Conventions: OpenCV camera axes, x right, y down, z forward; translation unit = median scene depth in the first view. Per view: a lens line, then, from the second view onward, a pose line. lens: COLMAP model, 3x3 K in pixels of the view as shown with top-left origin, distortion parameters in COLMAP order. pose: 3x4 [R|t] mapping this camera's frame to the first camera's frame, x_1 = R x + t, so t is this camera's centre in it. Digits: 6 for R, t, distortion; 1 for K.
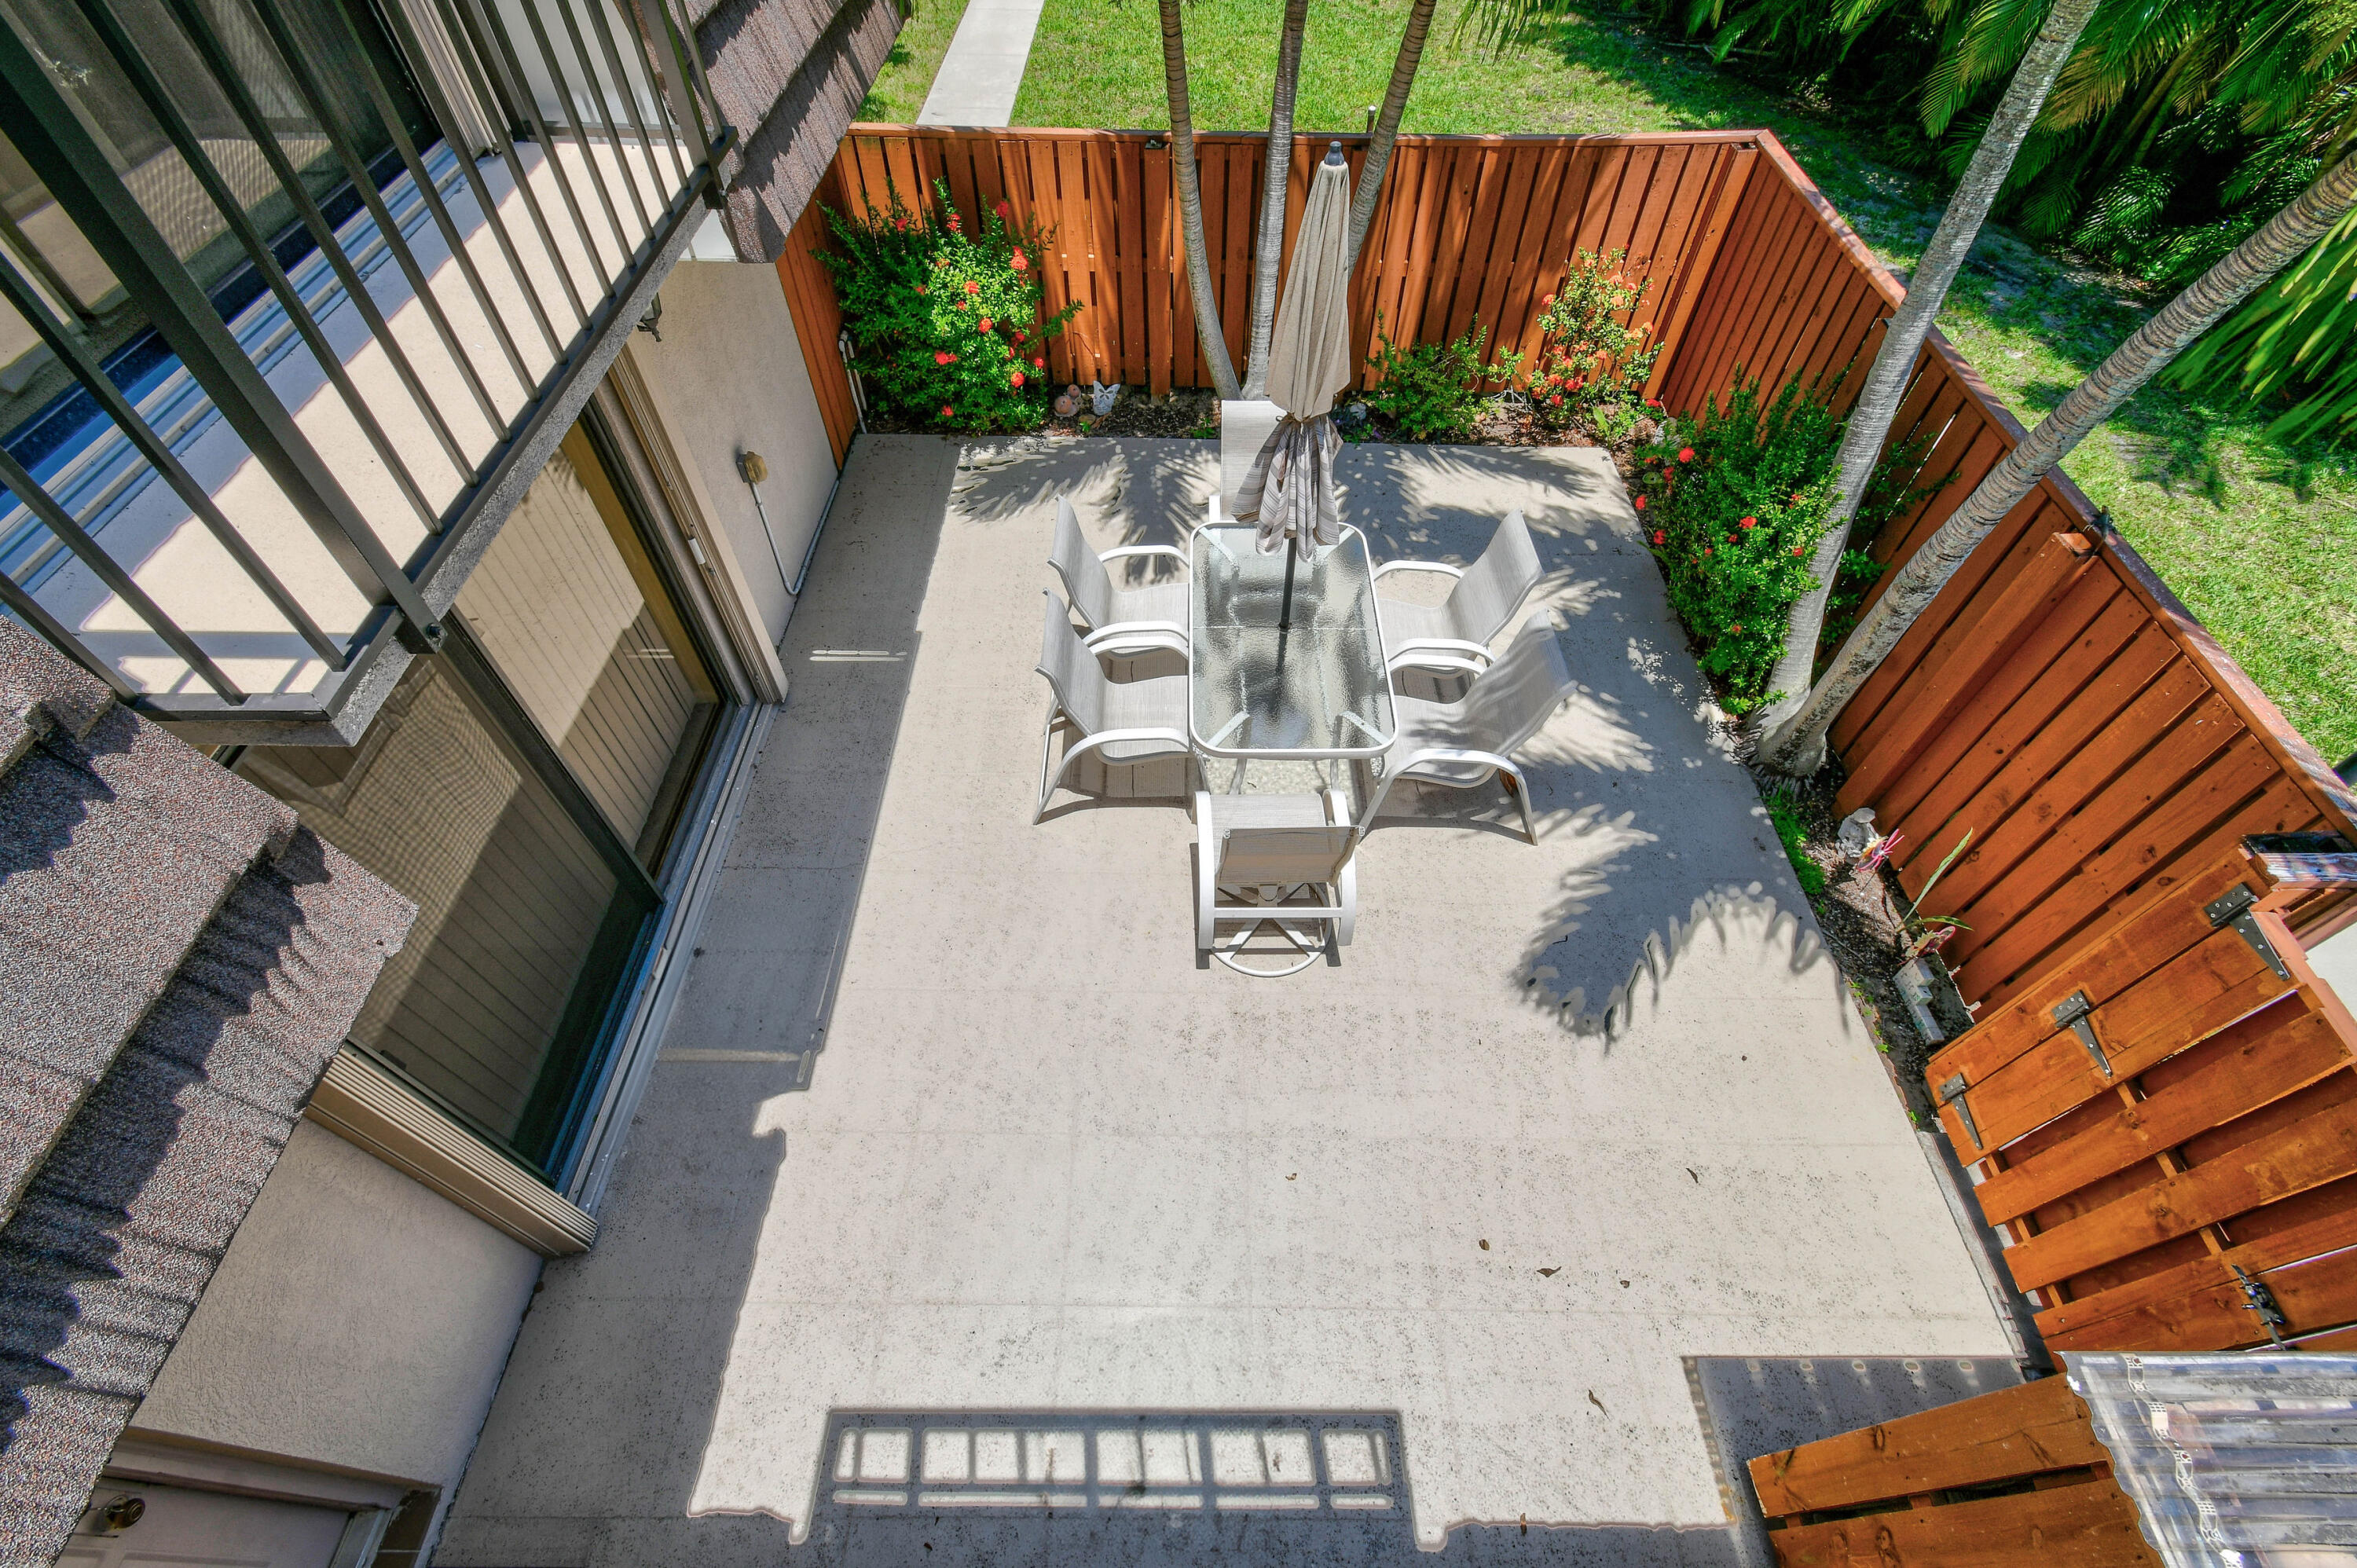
lens RADIAL K [[1019.6, 0, 1176.7], [0, 1019.6, 765.8], [0, 0, 1]] dist [0.022073, -0.004795]
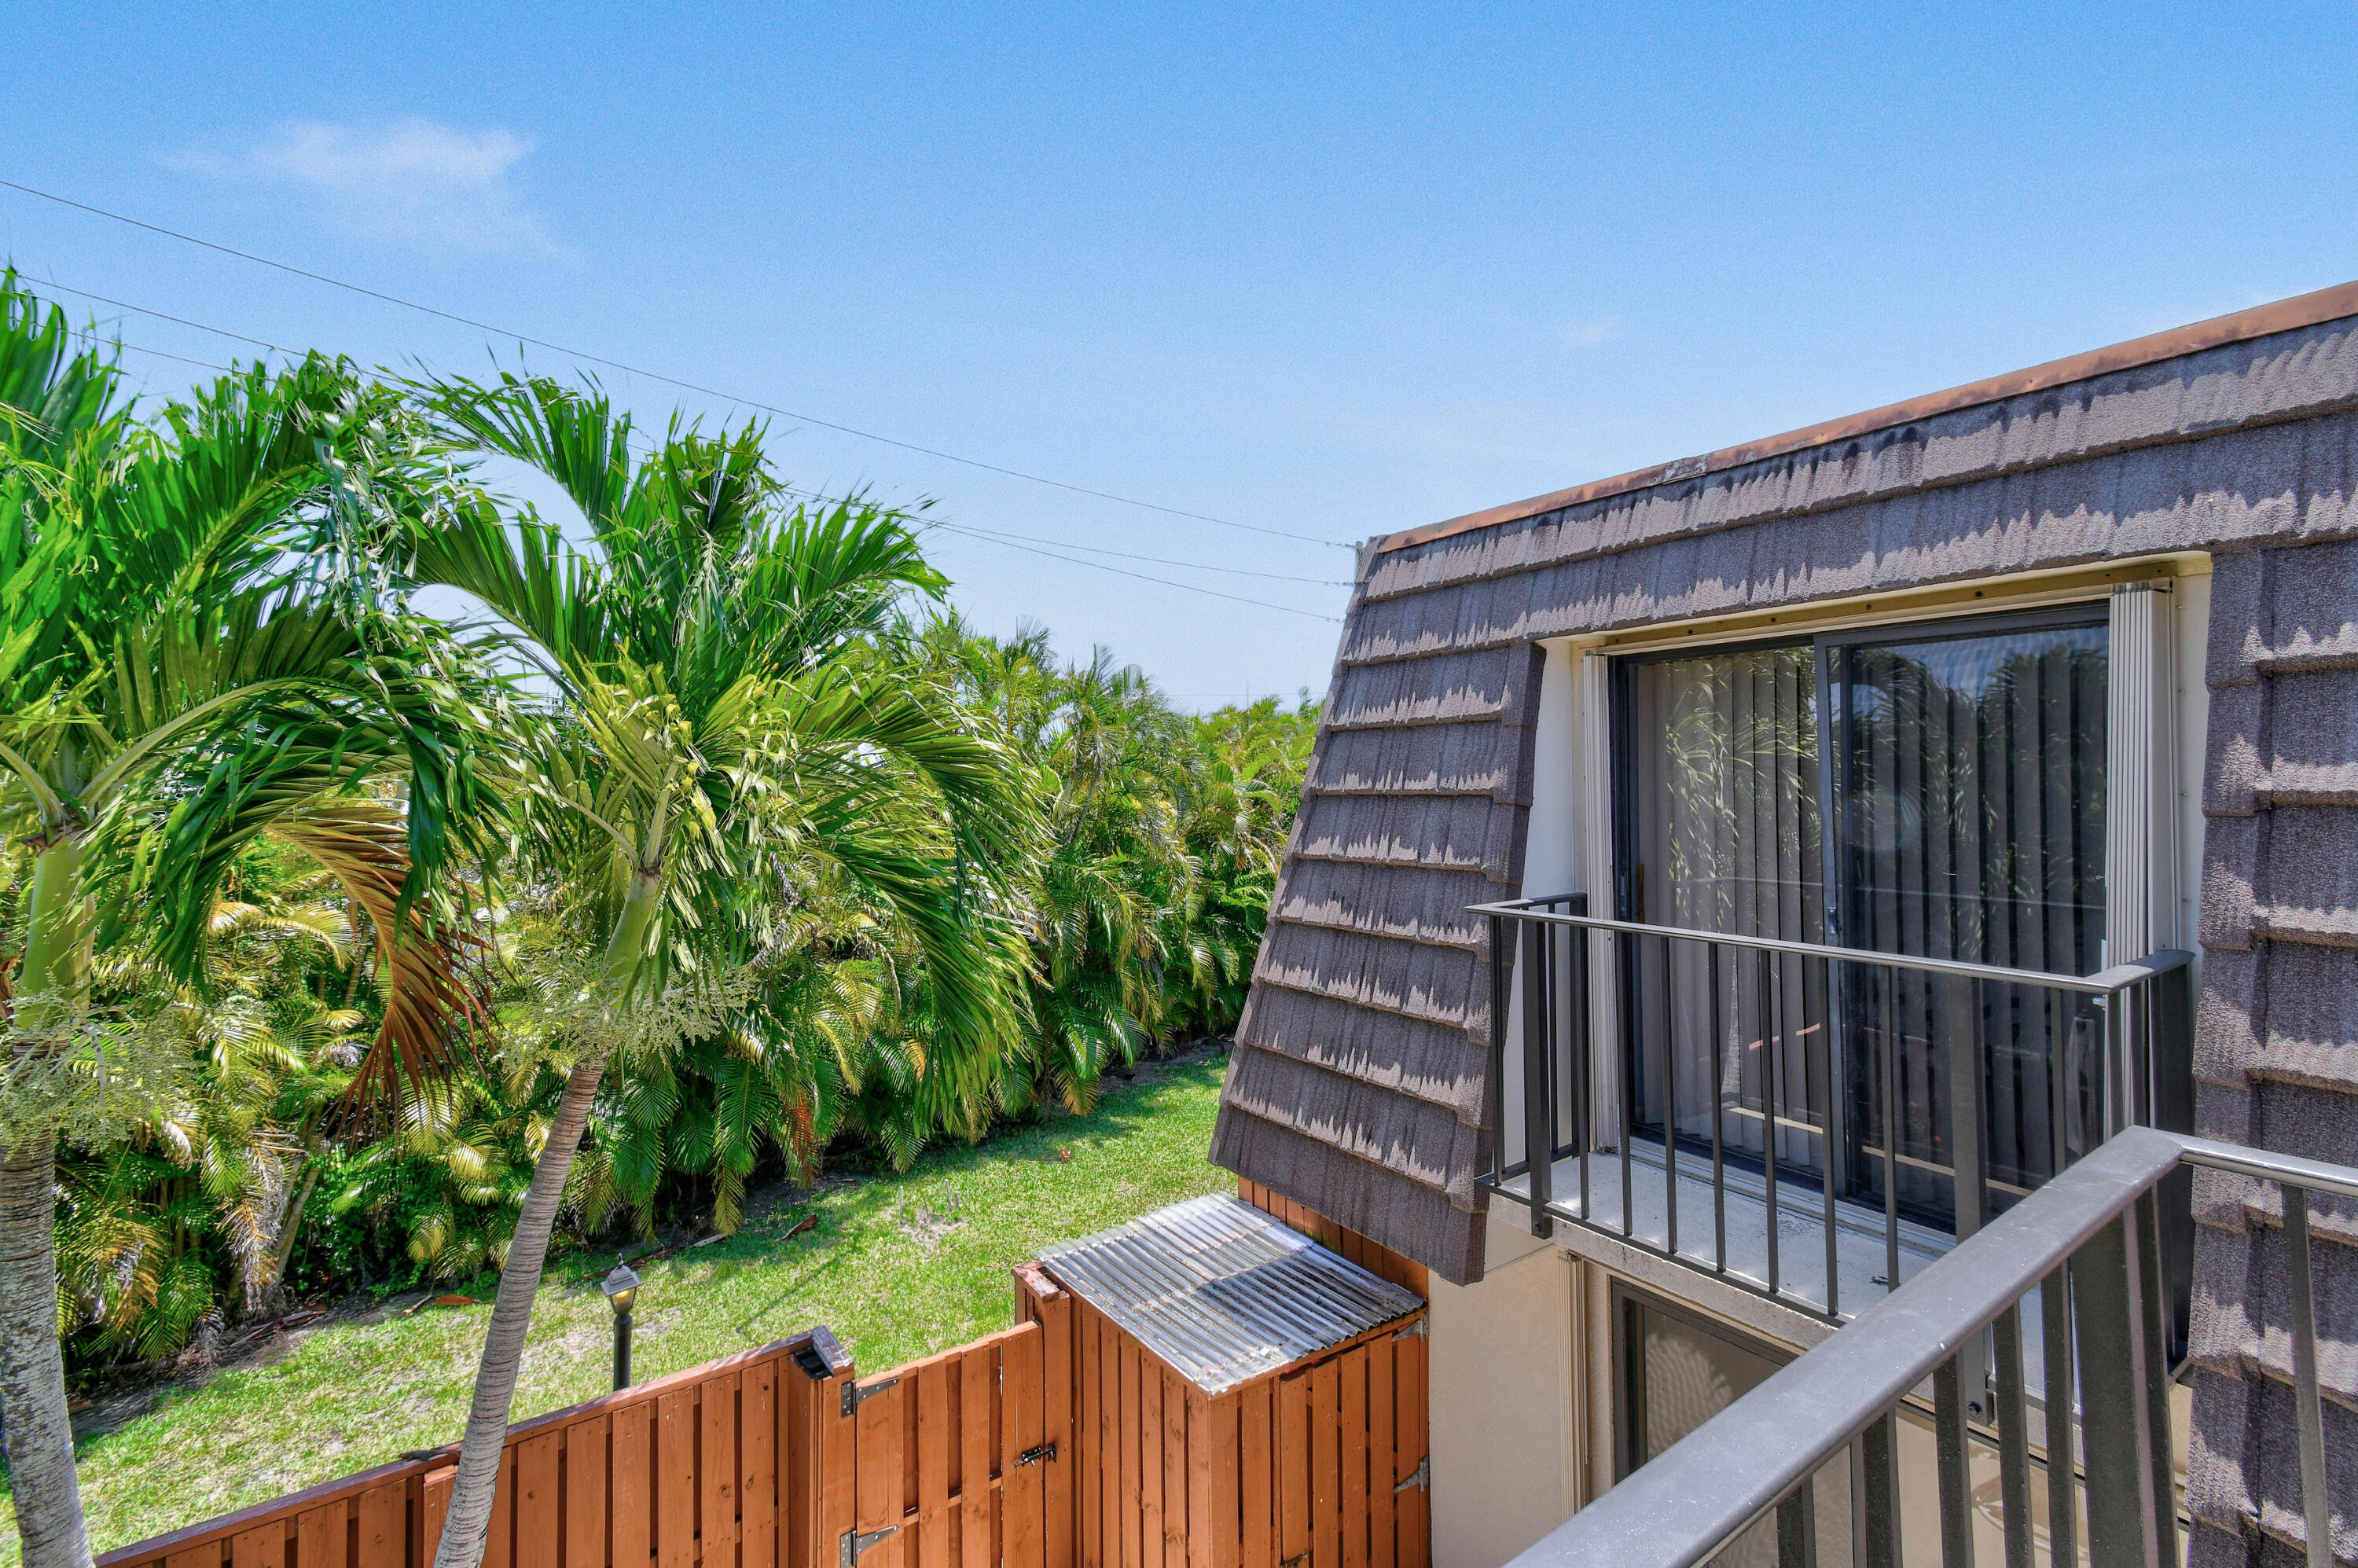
lens RADIAL K [[1020.0, 0, 1177.2], [0, 1020.0, 765.8], [0, 0, 1]] dist [0.022073, -0.004795]
pose [[-0.587818, 0.007550, 0.808958, -0.417549], [0.627615, 0.635210, 0.450119, -0.649674], [-0.510460, 0.772302, -0.378126, 0.432463]]
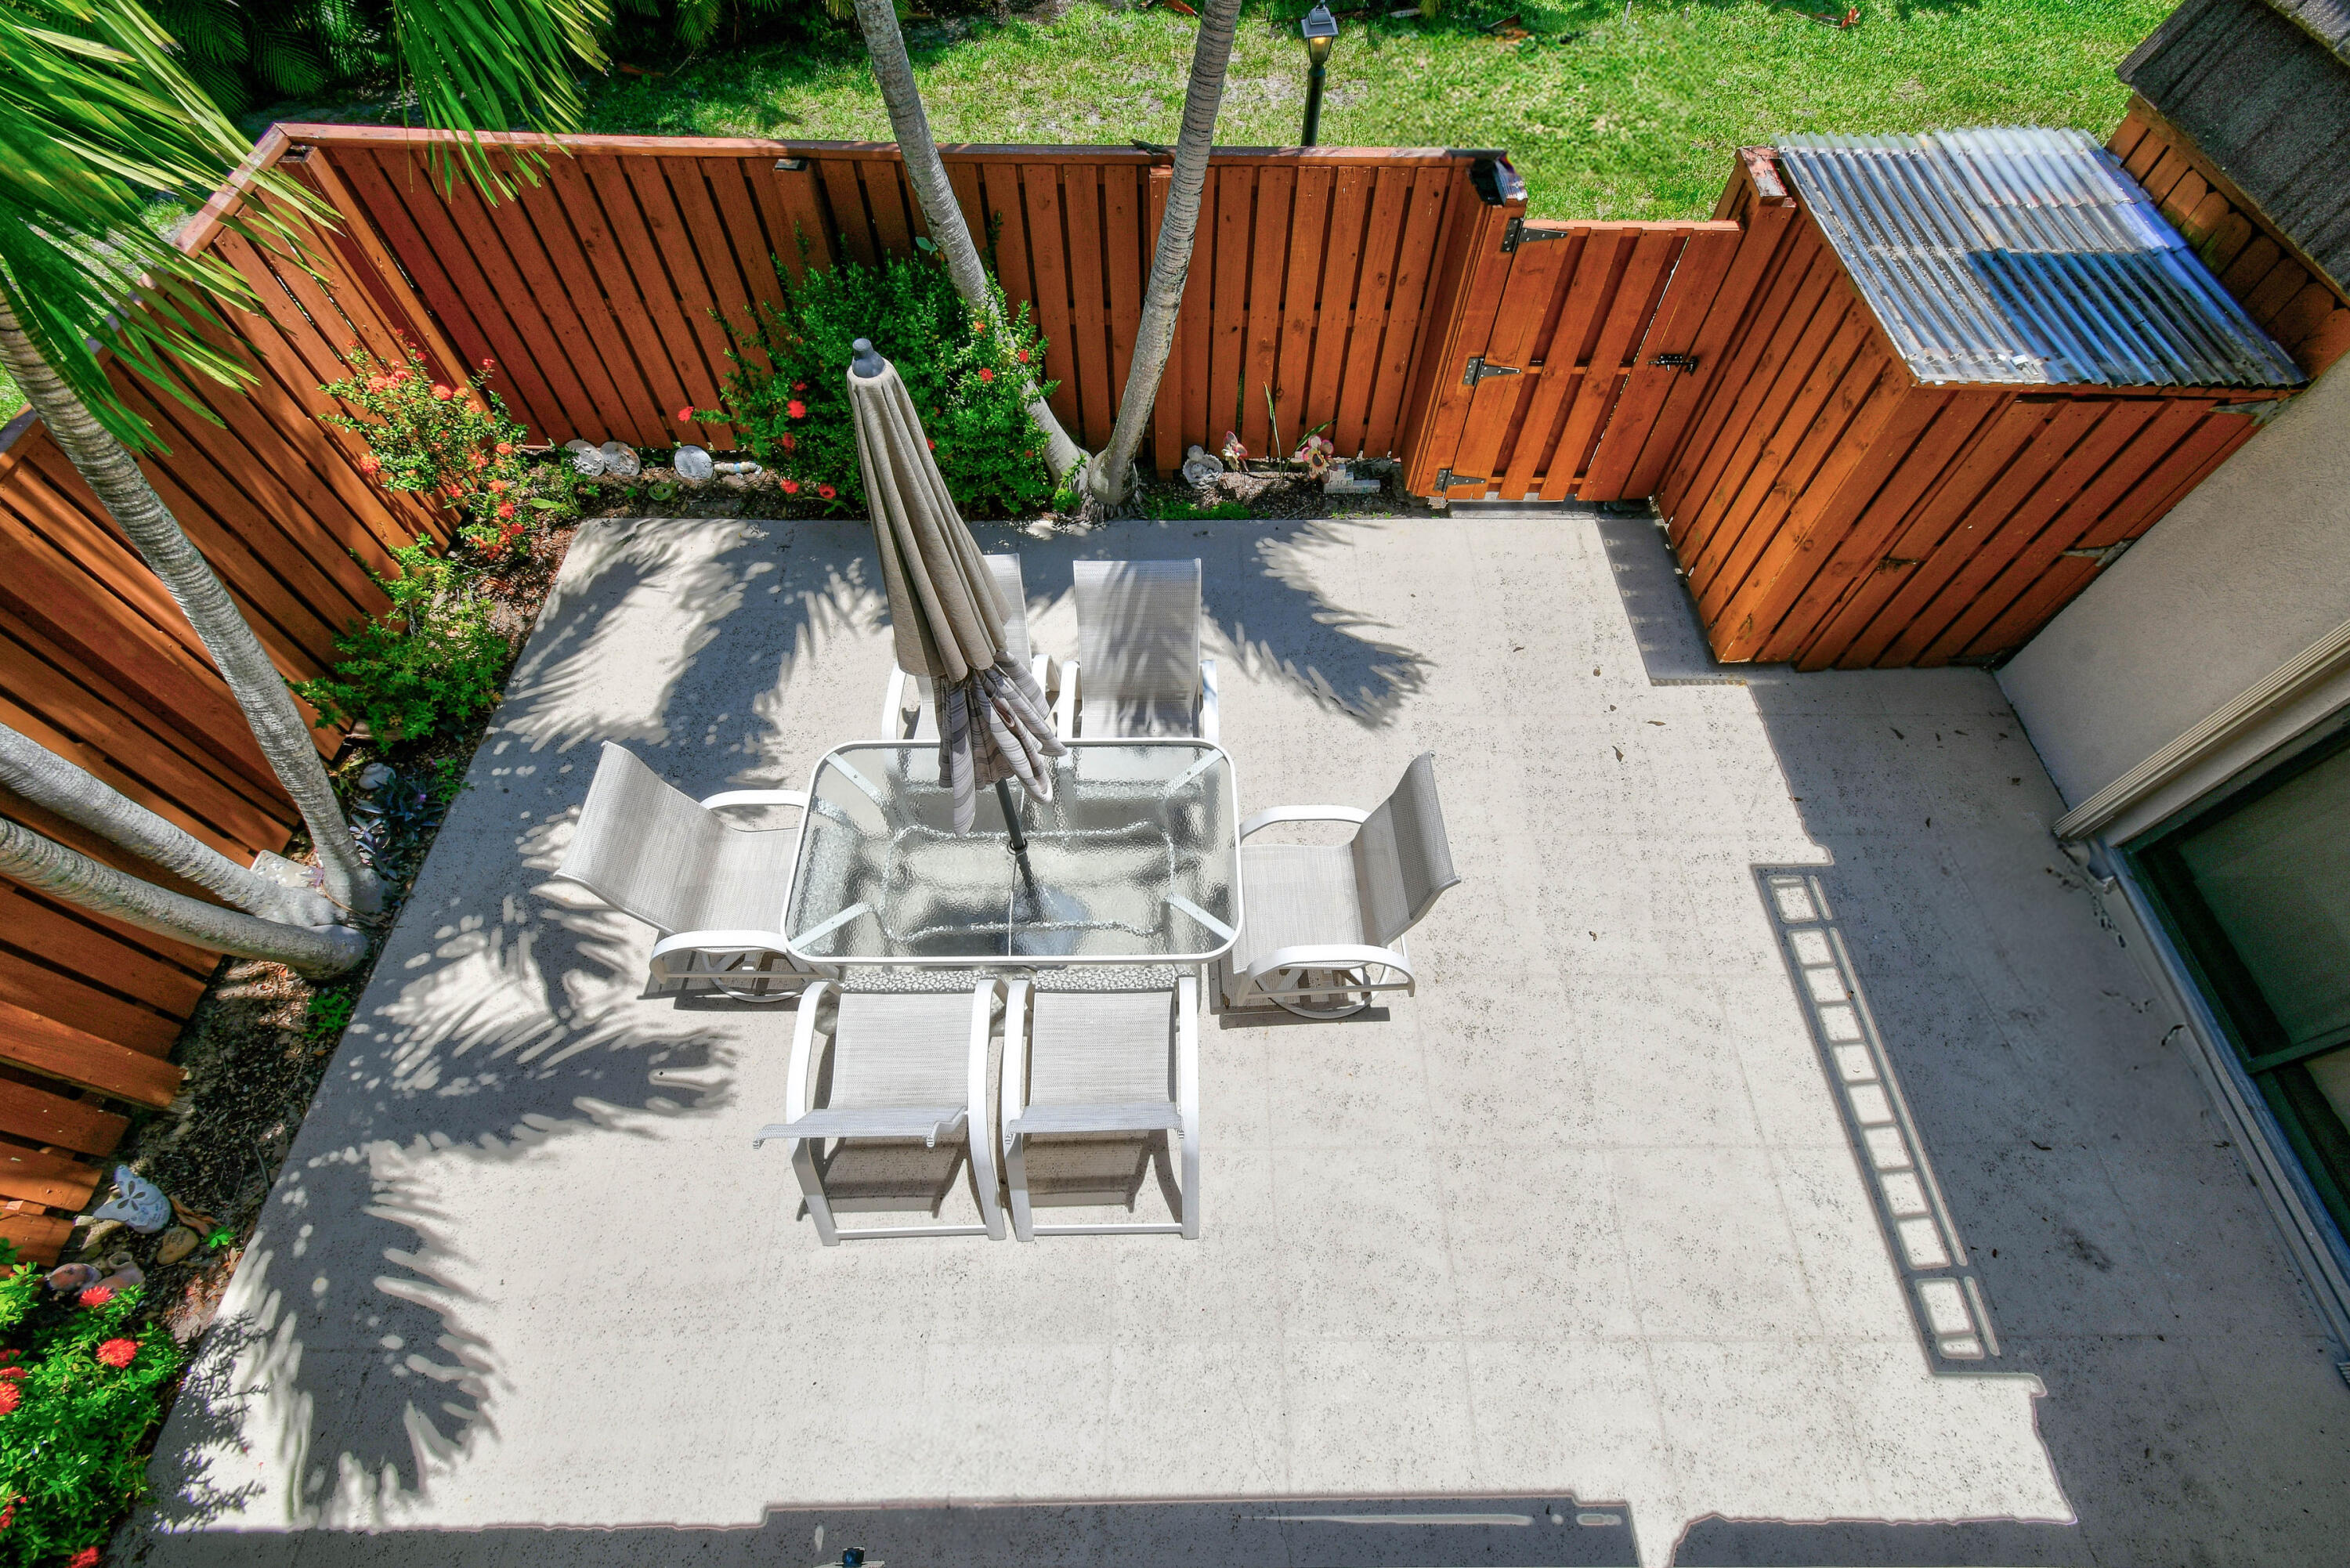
lens RADIAL K [[1016.5, 0, 1173.2], [0, 1016.5, 765.9], [0, 0, 1]] dist [0.022073, -0.004795]
pose [[-0.008382, -0.853297, 0.521358, -0.292110], [0.771902, 0.325922, 0.545841, -0.589479], [-0.635686, 0.407012, 0.655930, 0.480661]]
